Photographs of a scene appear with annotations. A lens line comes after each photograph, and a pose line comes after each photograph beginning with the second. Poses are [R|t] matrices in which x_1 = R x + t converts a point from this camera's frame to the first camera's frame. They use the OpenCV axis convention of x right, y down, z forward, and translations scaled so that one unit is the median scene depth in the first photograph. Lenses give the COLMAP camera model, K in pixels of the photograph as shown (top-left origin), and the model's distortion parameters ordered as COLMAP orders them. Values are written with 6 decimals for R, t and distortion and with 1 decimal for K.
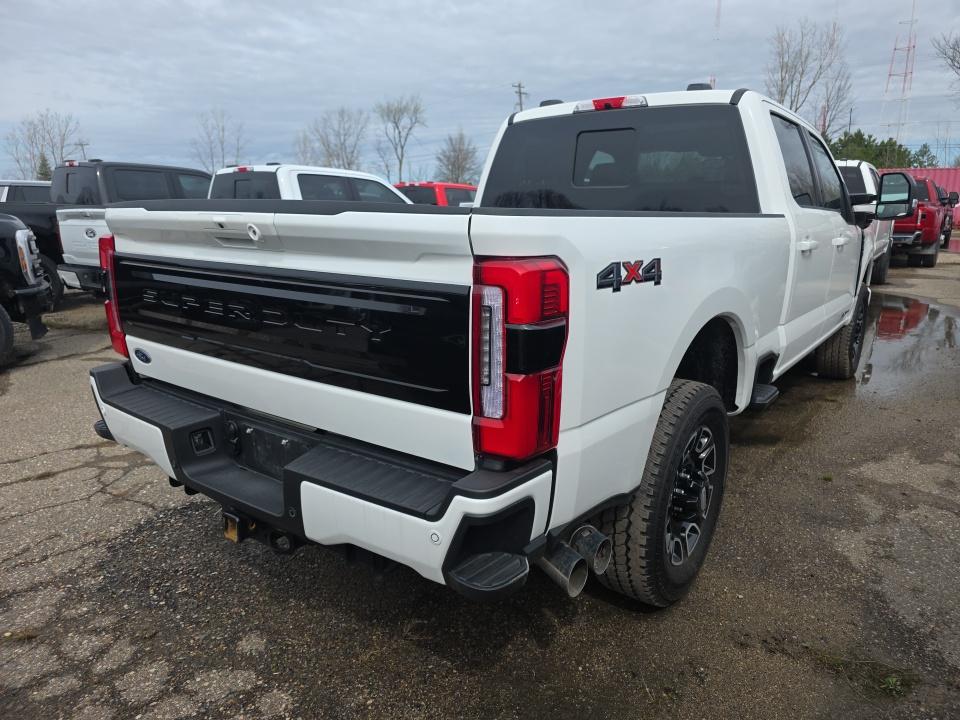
lens RADIAL K [[653.2, 0, 473.3], [0, 653.2, 358.7], [0, 0, 1]] dist [0.056706, -0.048432]
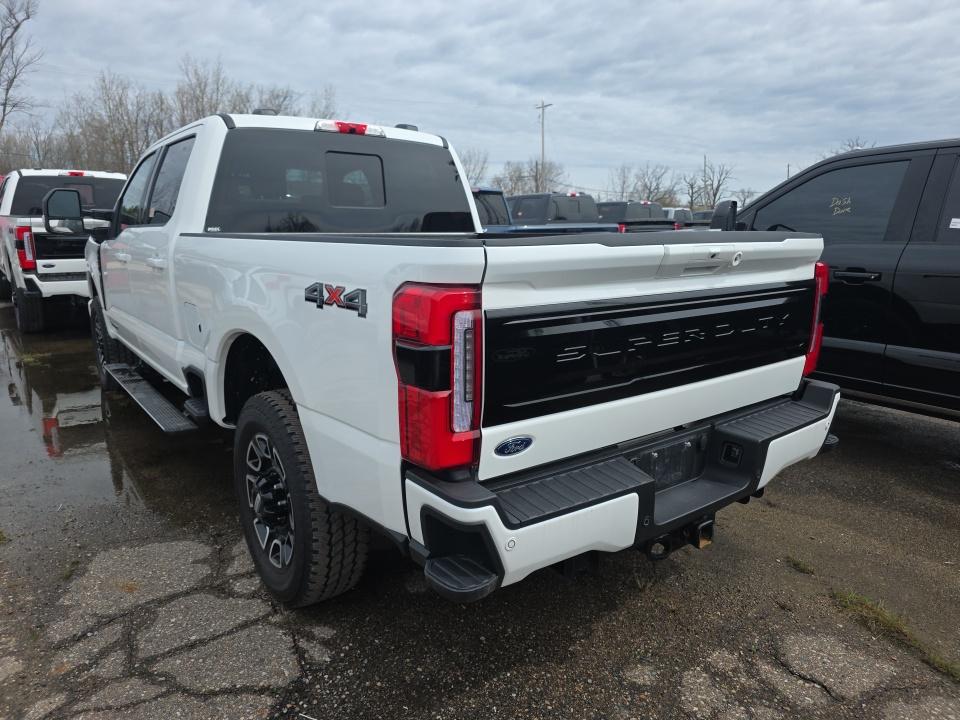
lens RADIAL K [[653.2, 0, 492.6], [0, 653.2, 357.7], [0, 0, 1]] dist [0.056706, -0.048432]
pose [[0.267866, -0.200833, 0.942292, -1.245044], [0.212404, 0.966279, 0.145566, -0.222333], [-0.939751, 0.161154, 0.301491, 0.843704]]
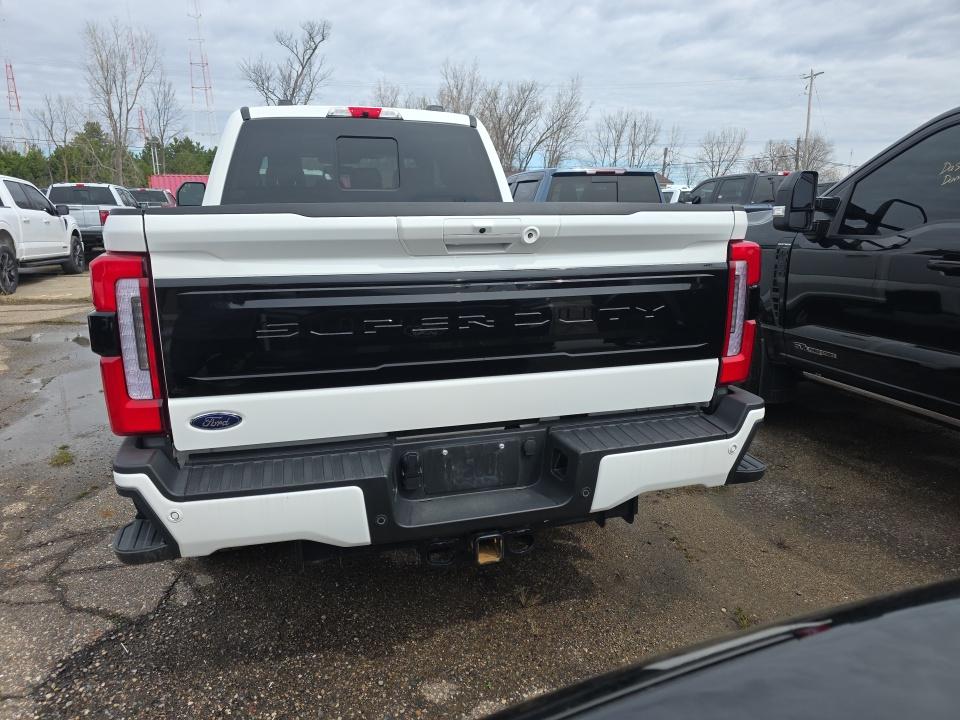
lens RADIAL K [[653.2, 0, 481.5], [0, 653.2, 357.3], [0, 0, 1]] dist [0.056706, -0.048432]
pose [[0.610060, -0.183049, 0.770921, -0.922845], [0.187468, 0.978670, 0.084027, -0.083115], [-0.769859, 0.093262, 0.631363, 0.344348]]
